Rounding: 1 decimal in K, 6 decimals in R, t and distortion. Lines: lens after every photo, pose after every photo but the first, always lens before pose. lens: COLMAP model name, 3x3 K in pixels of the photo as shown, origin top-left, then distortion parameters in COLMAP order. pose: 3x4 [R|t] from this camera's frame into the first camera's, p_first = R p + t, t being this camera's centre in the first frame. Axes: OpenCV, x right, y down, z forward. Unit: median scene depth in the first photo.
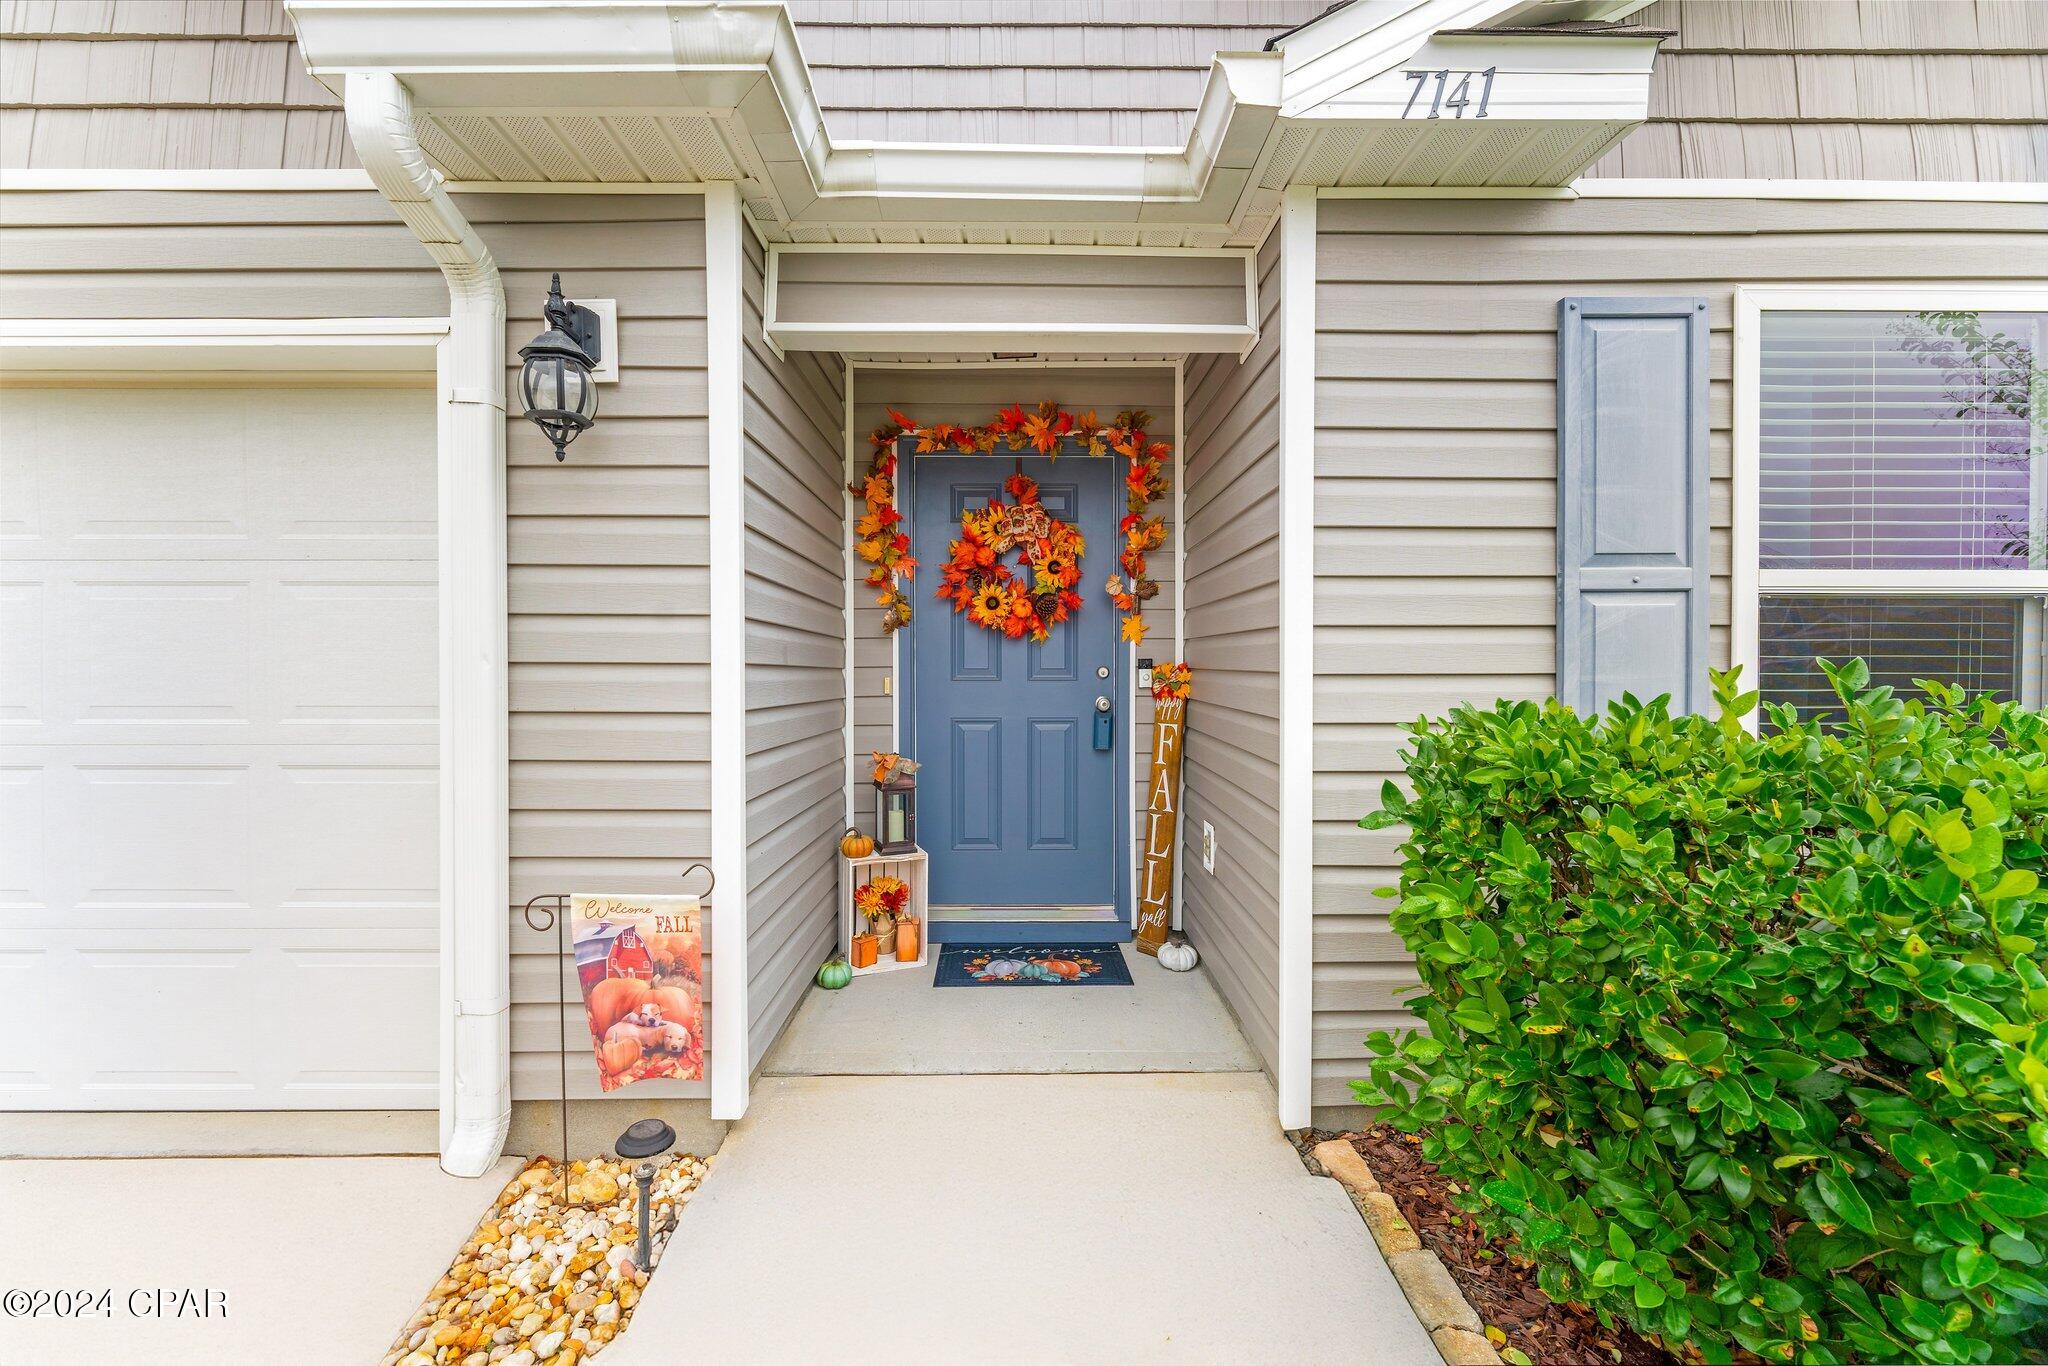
lens RADIAL K [[831.7, 0, 1024.0], [0, 831.7, 683.0], [0, 0, 1]] dist [0.000161, 0.000070]
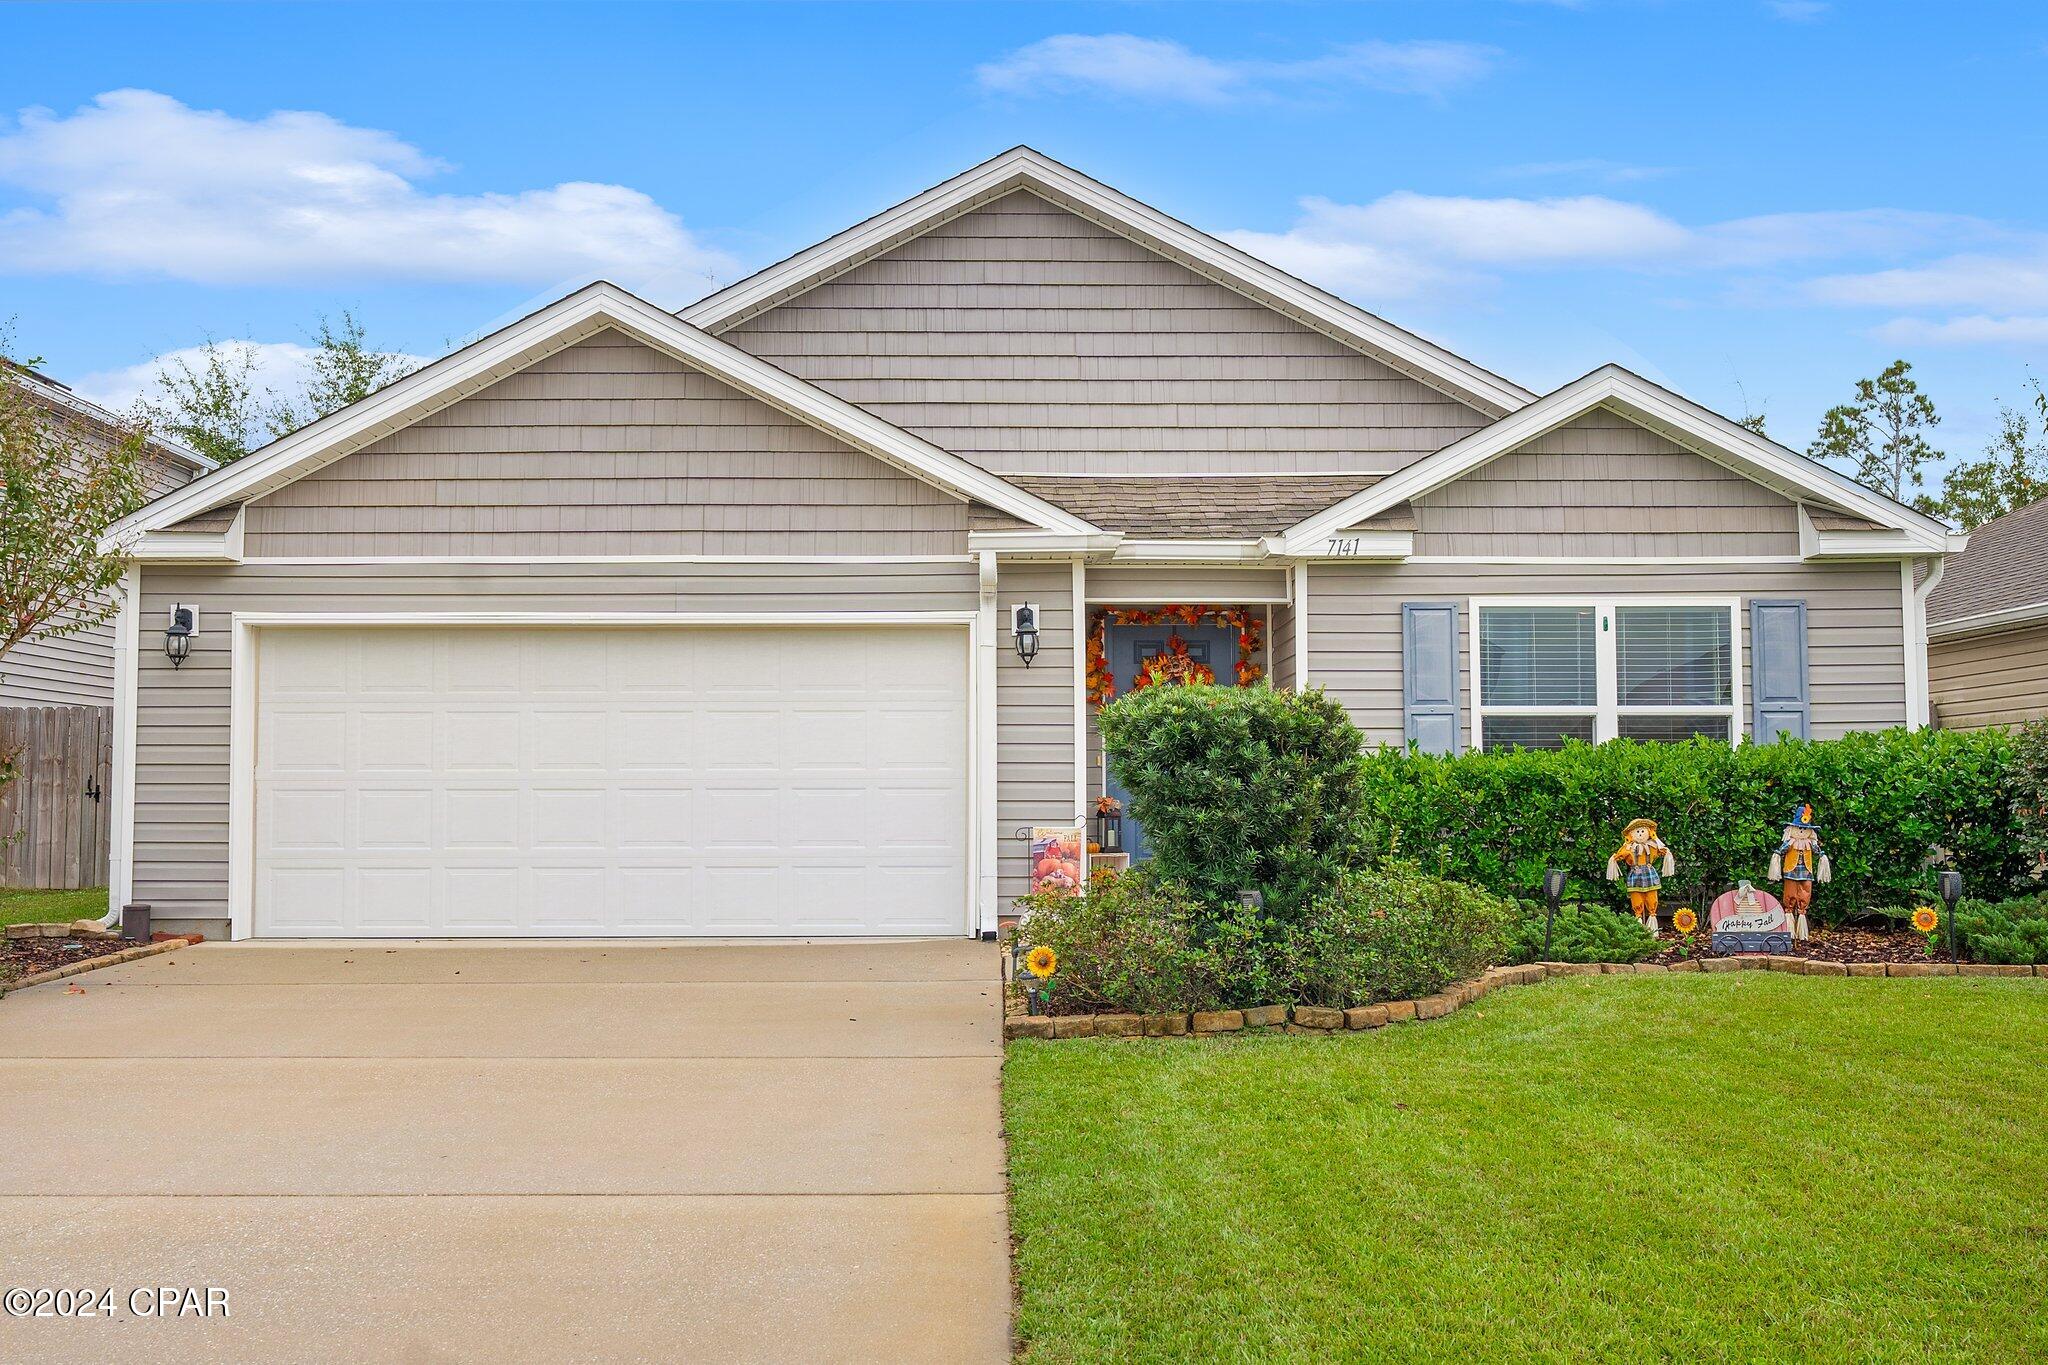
lens RADIAL K [[2100.4, 0, 1024.0], [0, 2100.4, 682.5], [0, 0, 1]] dist [0.008209, 0.003522]
pose [[0.999991, -0.001516, 0.003997, -0.548261], [0.001817, 0.997068, -0.076504, 0.281257], [-0.003870, 0.076511, 0.997061, -5.388973]]
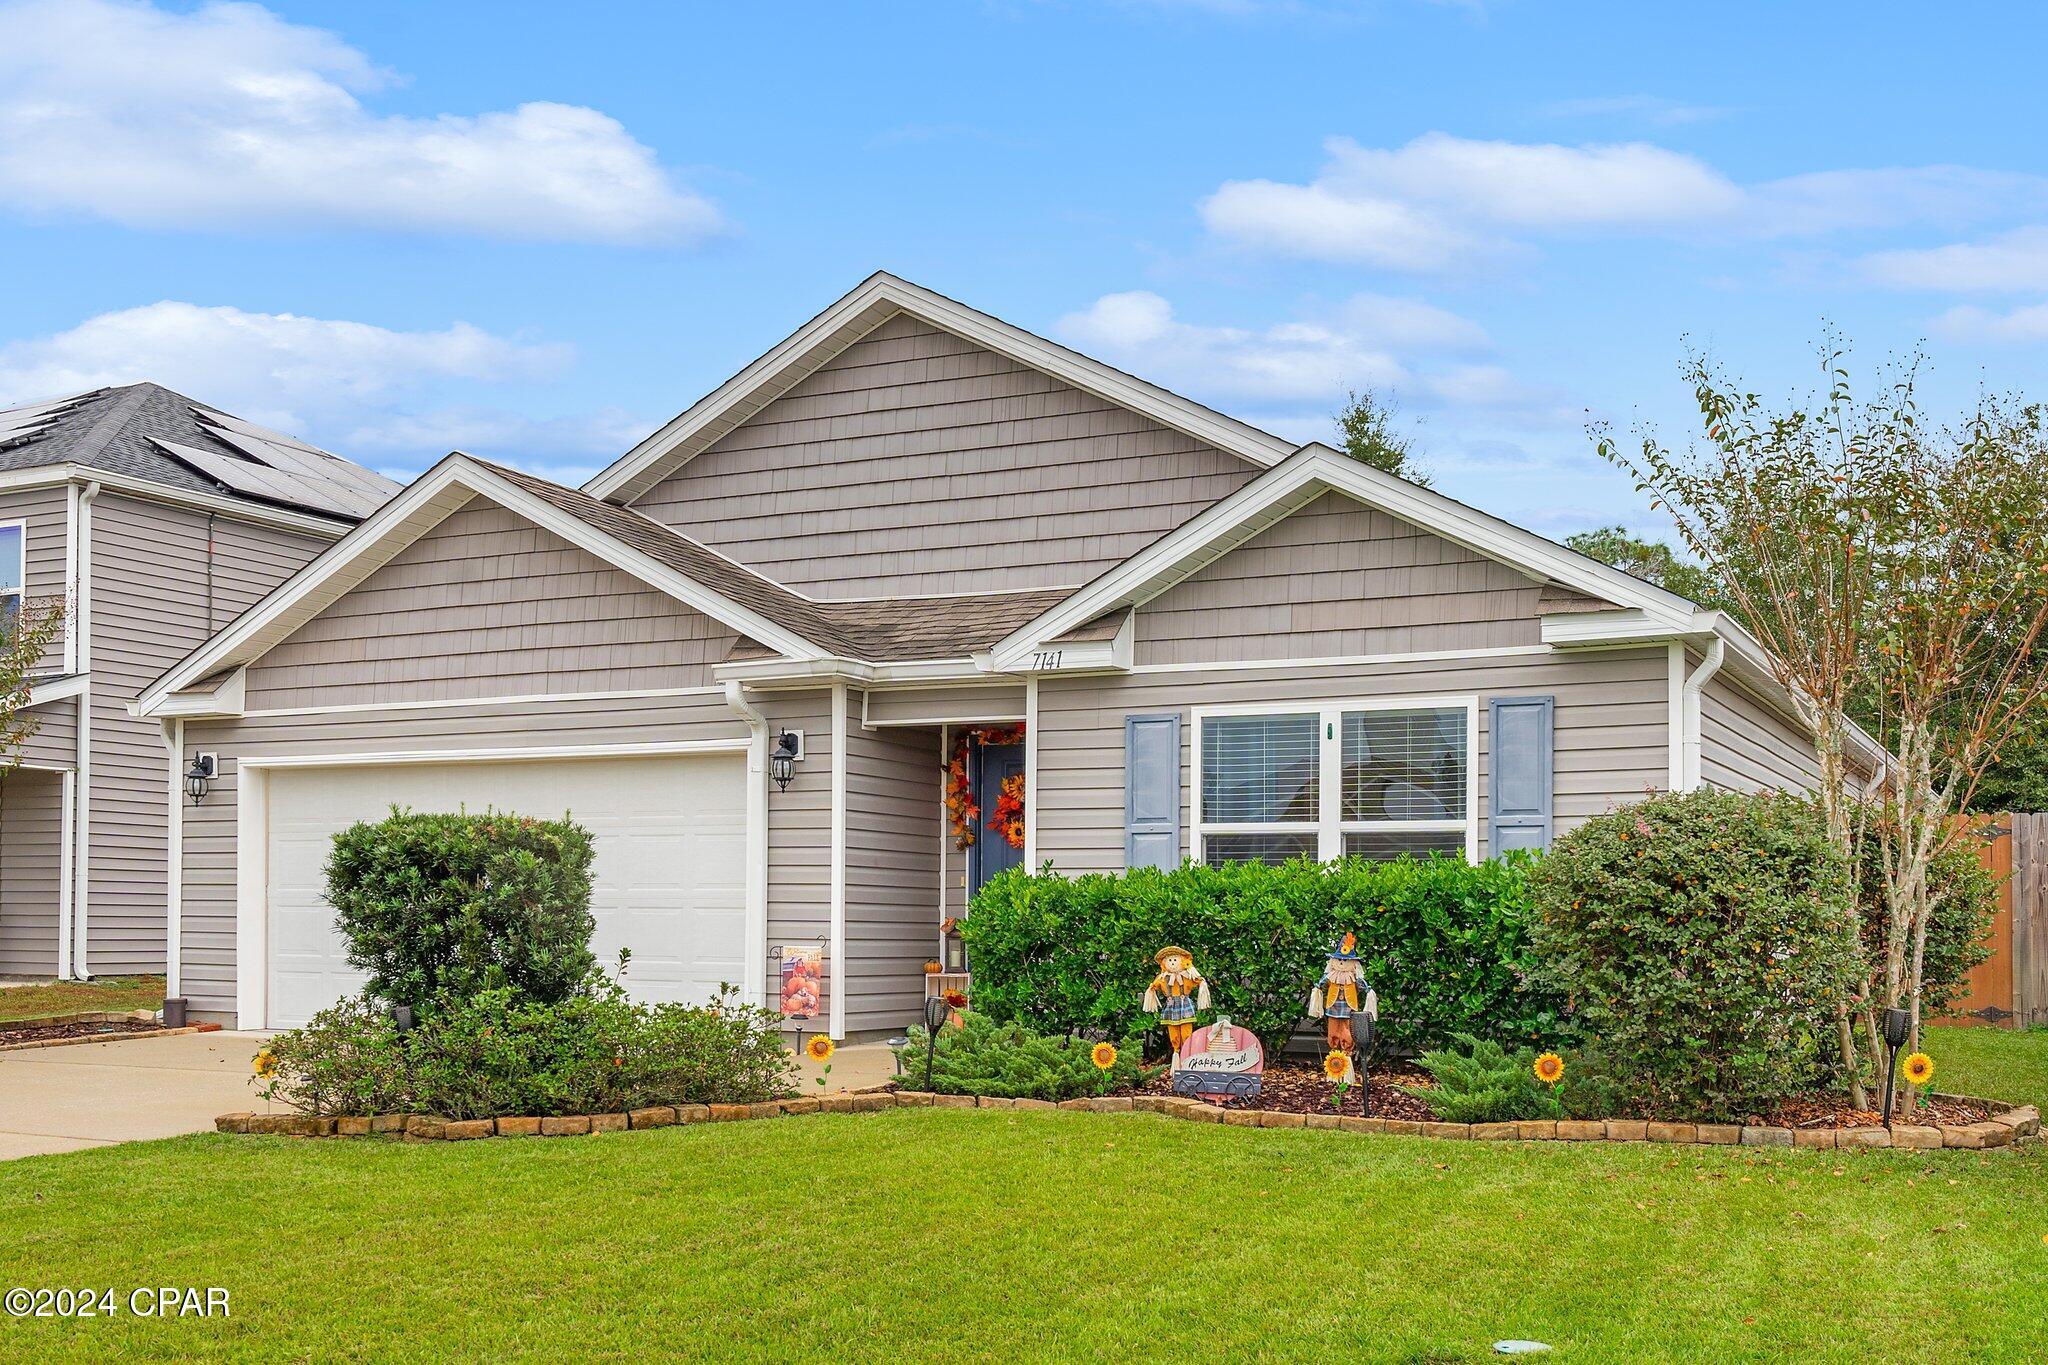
lens RADIAL K [[2145.4, 0, 1027.7], [0, 2145.4, 888.1], [0, 0, 1]] dist [0.006836, -0.001837]
pose [[0.889194, 0.000415, -0.457530, 3.215507], [-0.015547, 0.999450, -0.029307, 0.235040], [0.457266, 0.033173, 0.888711, -4.650715]]
